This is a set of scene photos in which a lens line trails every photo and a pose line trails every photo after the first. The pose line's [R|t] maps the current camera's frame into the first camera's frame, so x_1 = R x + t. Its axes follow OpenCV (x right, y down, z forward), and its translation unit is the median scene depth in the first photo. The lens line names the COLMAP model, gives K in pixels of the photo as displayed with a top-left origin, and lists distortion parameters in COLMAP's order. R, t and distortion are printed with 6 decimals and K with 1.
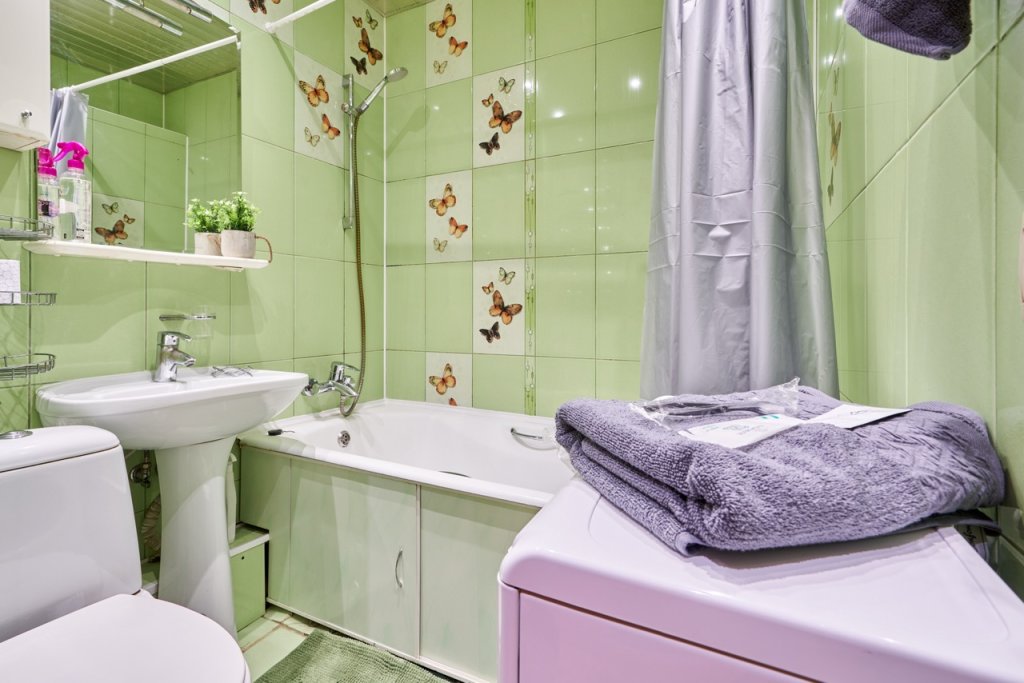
lens RADIAL K [[472.6, 0, 510.7], [0, 472.6, 315.5], [0, 0, 1]] dist [-0.001976, 0.001364]
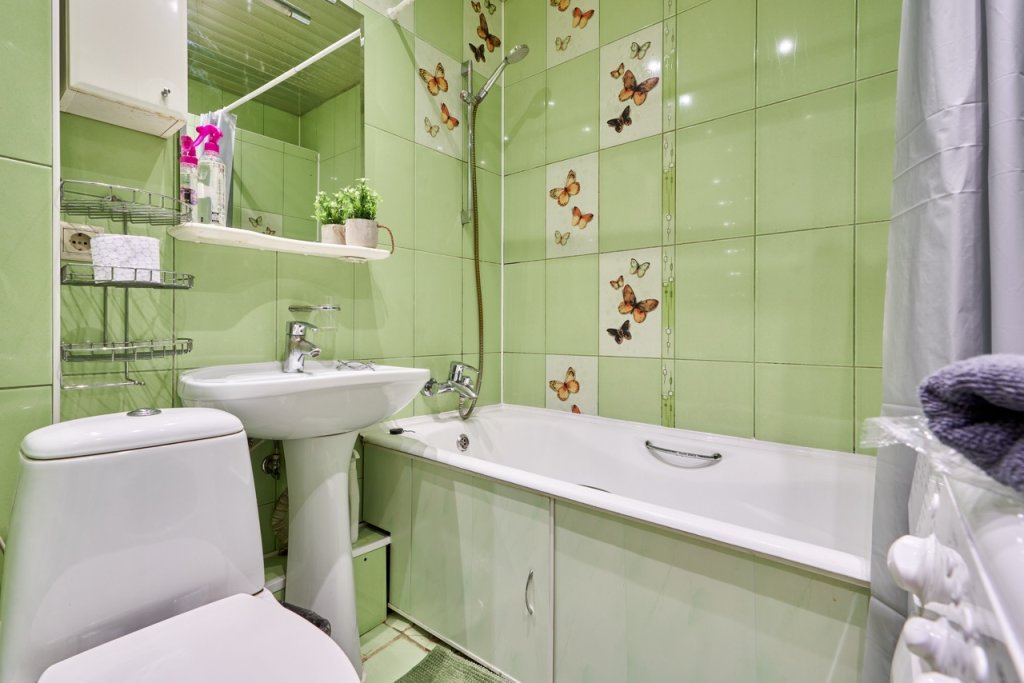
lens RADIAL K [[472.6, 0, 513.3], [0, 472.6, 332.9], [0, 0, 1]] dist [-0.001976, 0.001364]
pose [[0.977062, 0.004405, -0.212911, -0.066093], [-0.003125, 0.999975, 0.006350, 0.042905], [0.212934, -0.005539, 0.977051, 0.119423]]
